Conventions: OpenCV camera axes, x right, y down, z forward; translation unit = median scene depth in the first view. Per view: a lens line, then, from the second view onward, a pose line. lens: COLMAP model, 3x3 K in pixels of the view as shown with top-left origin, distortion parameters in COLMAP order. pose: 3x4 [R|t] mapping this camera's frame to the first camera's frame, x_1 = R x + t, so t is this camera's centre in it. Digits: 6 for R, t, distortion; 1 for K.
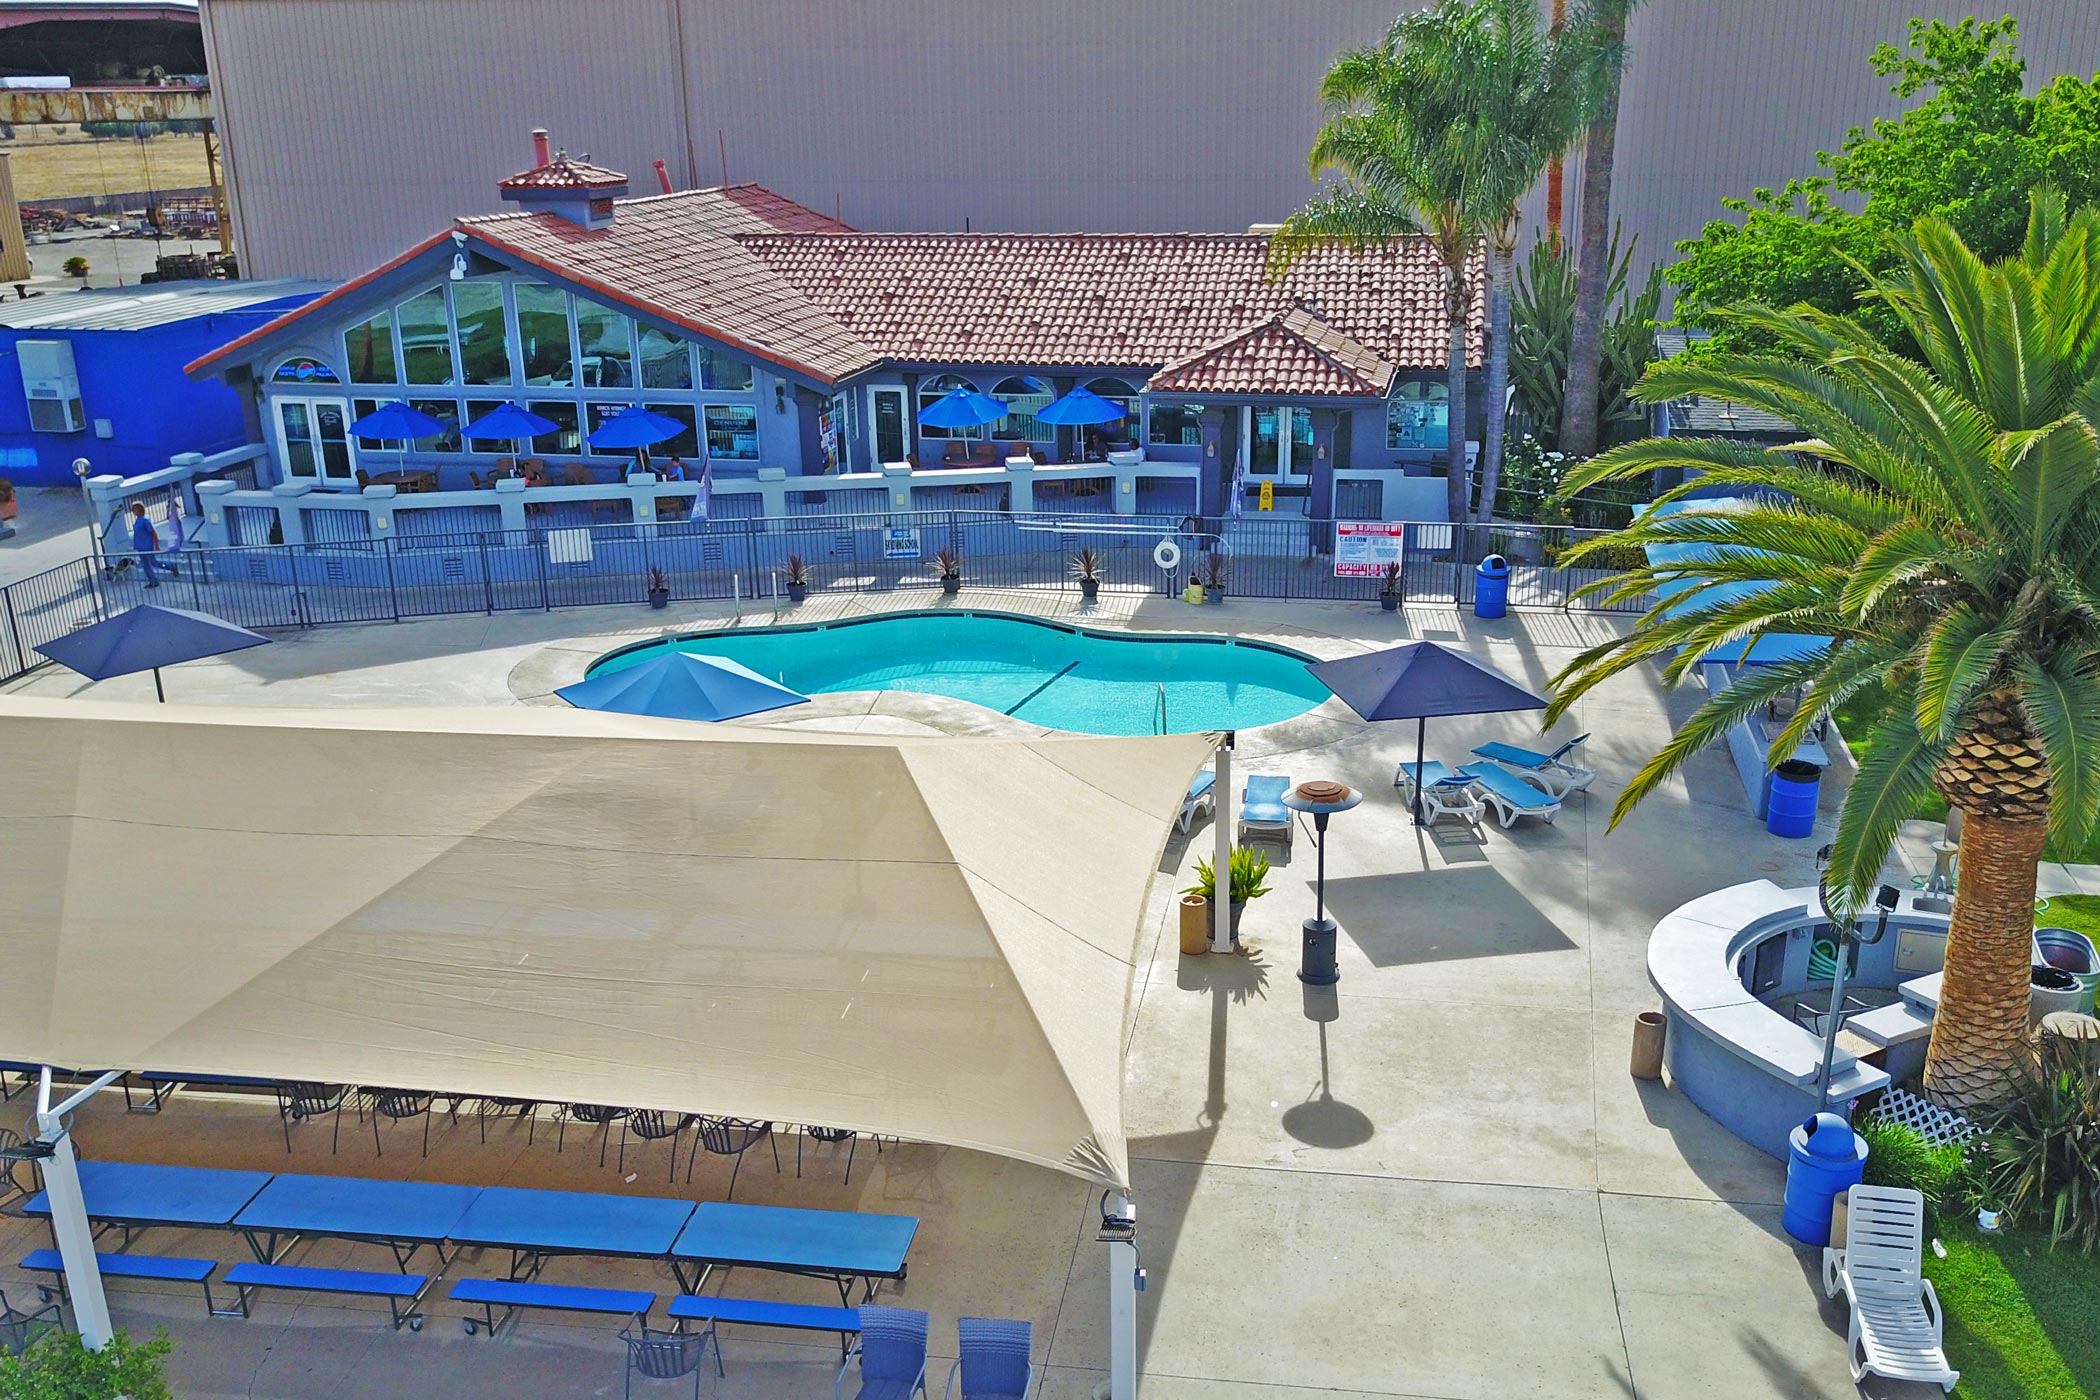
lens RADIAL K [[1597.1, 0, 1050.0], [0, 1597.1, 700.0], [0, 0, 1]] dist [0.078569, -0.007545]
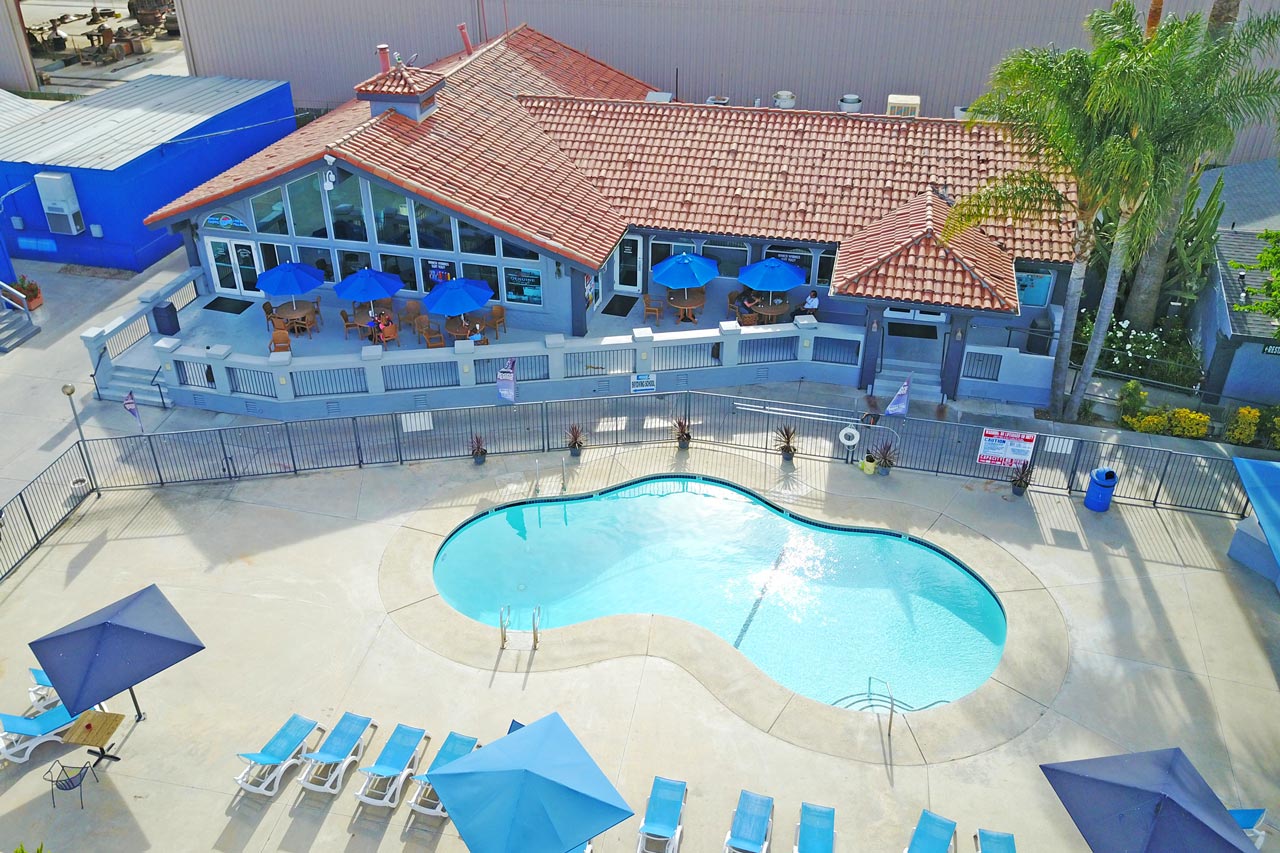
lens RADIAL K [[954.5, 0, 640.0], [0, 954.5, 426.5], [0, 0, 1]] dist [0.043931, 0.006756]
pose [[0.998821, 0.029282, -0.038716, -0.056520], [-0.022086, 0.984372, 0.174710, -0.183946], [0.043227, -0.173649, 0.983859, 0.152361]]
